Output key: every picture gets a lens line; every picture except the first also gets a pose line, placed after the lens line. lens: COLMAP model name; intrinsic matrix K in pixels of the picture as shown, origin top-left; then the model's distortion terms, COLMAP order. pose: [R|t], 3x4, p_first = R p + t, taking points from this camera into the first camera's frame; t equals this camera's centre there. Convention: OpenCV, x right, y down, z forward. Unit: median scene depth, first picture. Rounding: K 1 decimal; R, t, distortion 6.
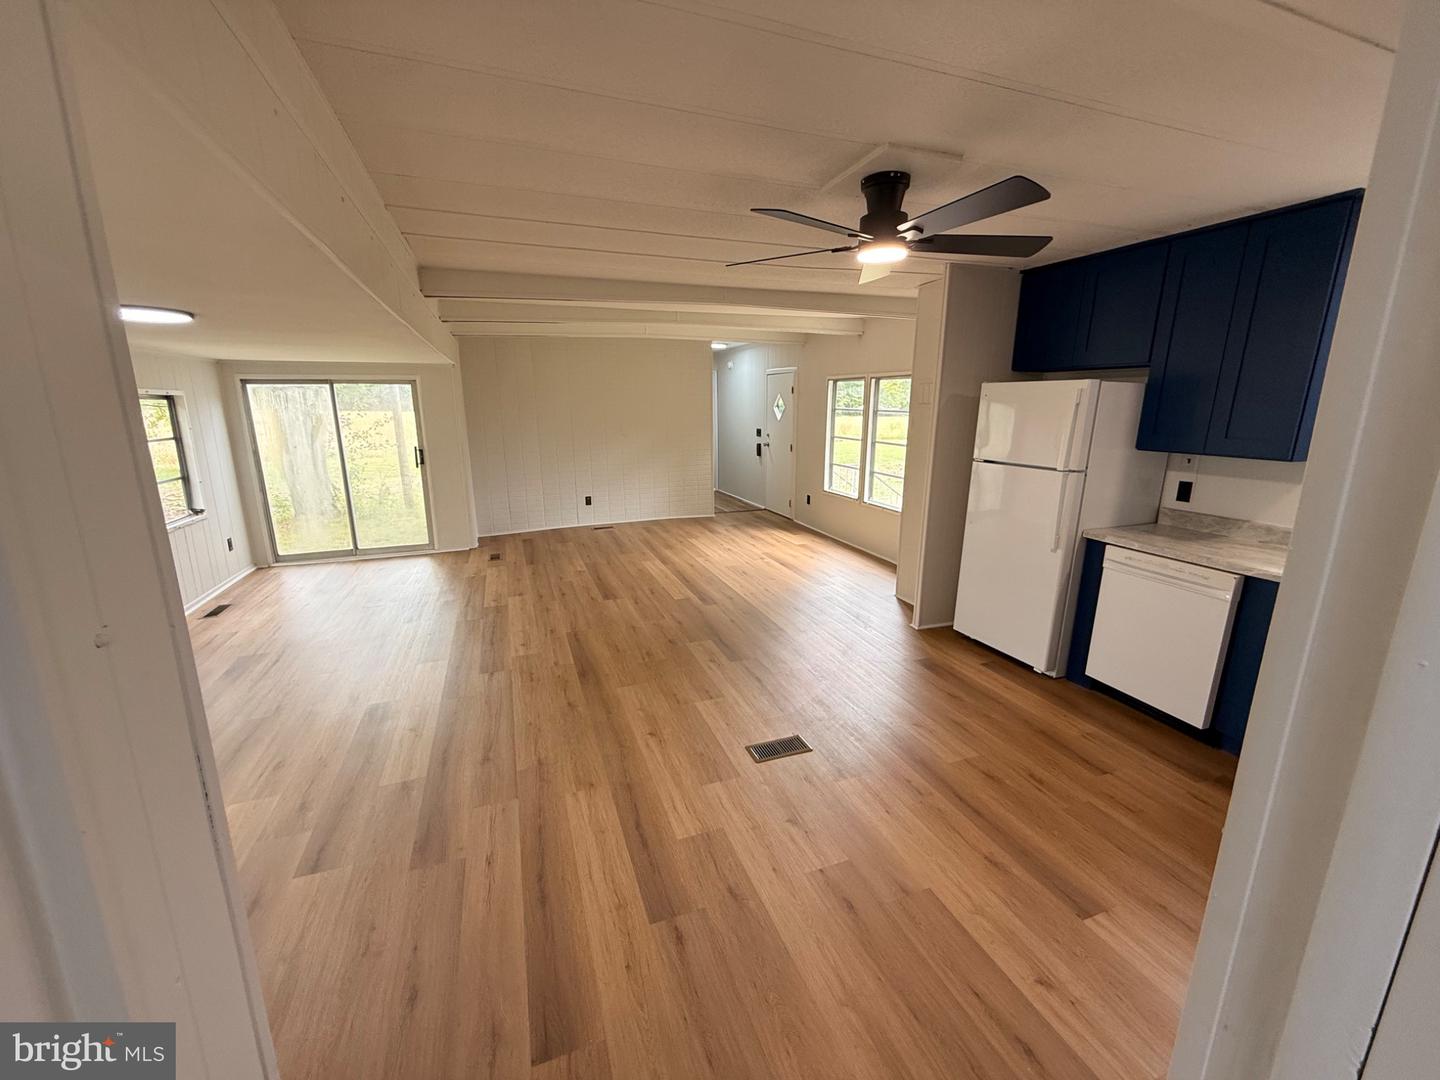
lens RADIAL K [[574.2, 0, 720.0], [0, 574.2, 540.0], [0, 0, 1]] dist [0.000279, 0.000086]
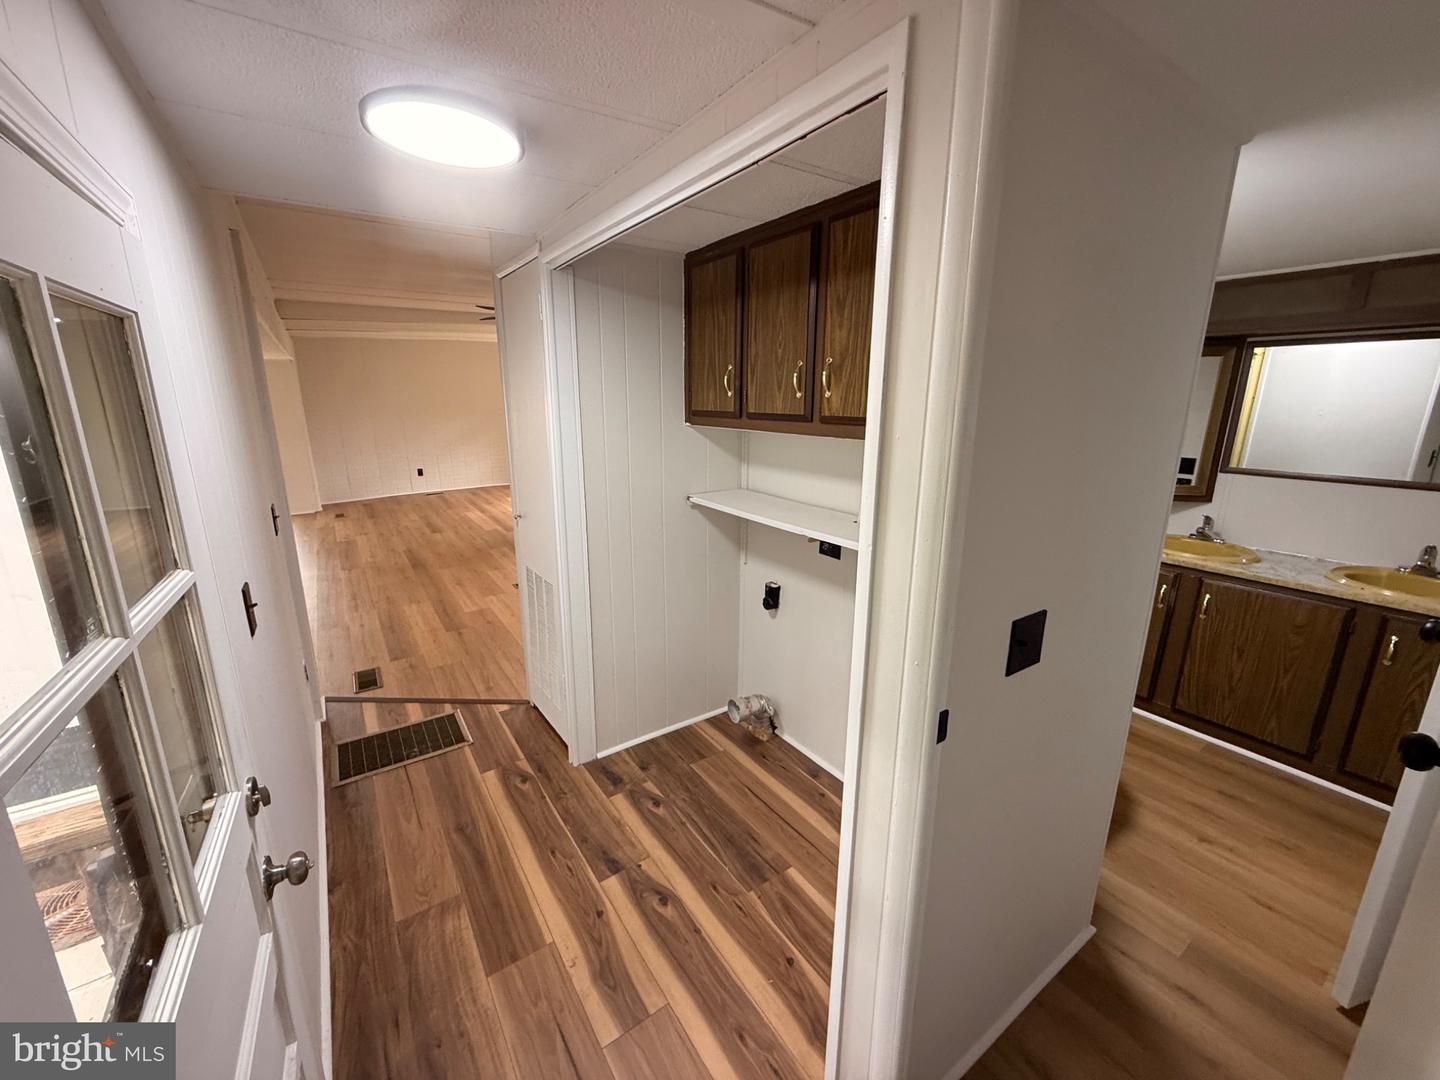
lens RADIAL K [[574.2, 0, 720.0], [0, 574.2, 540.0], [0, 0, 1]] dist [0.000279, 0.000086]
pose [[0.971396, -0.056861, 0.230556, 0.201583], [0.052284, 0.998296, 0.025915, 0.154569], [-0.231637, -0.013120, 0.972714, -0.679450]]
